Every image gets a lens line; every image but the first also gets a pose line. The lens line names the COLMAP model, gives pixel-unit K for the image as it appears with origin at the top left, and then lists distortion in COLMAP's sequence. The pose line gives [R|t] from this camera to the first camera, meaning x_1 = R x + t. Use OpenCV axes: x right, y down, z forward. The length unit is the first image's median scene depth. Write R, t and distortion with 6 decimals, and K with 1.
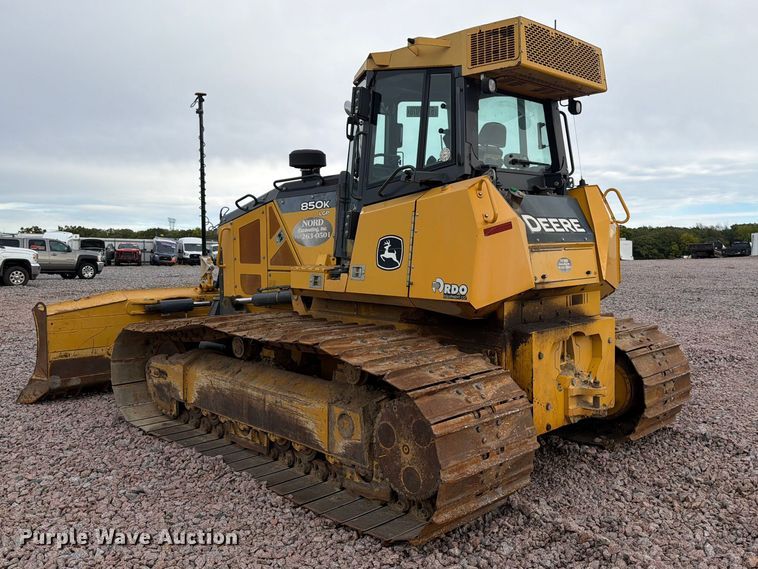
lens RADIAL K [[676.5, 0, 405.9], [0, 676.5, 282.7], [0, 0, 1]] dist [0.055673, -0.063243]
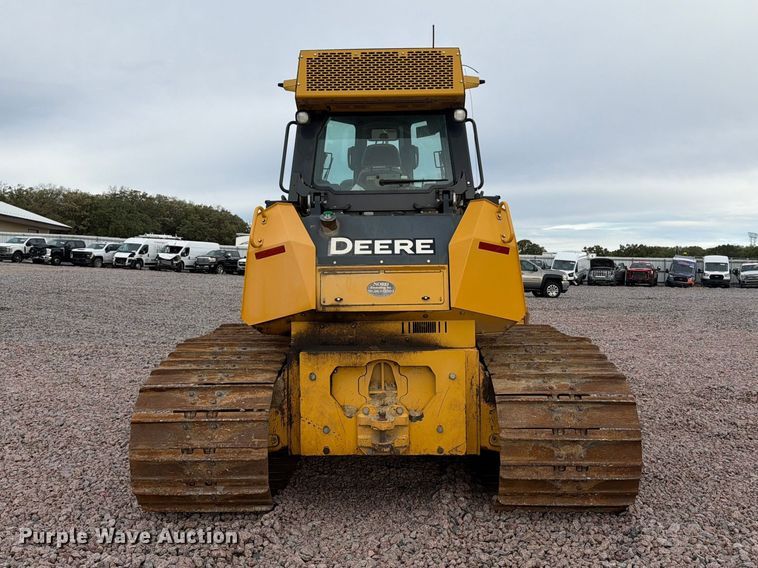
lens RADIAL K [[743.1, 0, 380.3], [0, 743.1, 283.1], [0, 0, 1]] dist [0.084969, 0.000000]
pose [[0.684943, 0.021638, -0.728275, 0.174956], [-0.043380, 0.998997, -0.011117, -0.003962], [0.727304, 0.039207, 0.685195, 0.049441]]
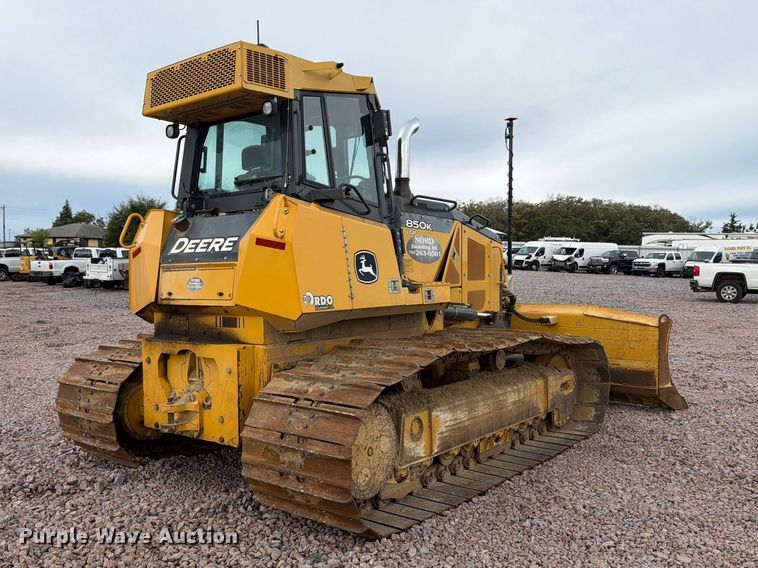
lens RADIAL K [[689.7, 0, 350.7], [0, 689.7, 320.3], [0, 0, 1]] dist [0.057579, -0.028005]
pose [[0.064083, 0.077061, -0.994965, 0.227948], [-0.047008, 0.996141, 0.074124, -0.010726], [0.996837, 0.042021, 0.067459, 0.205108]]
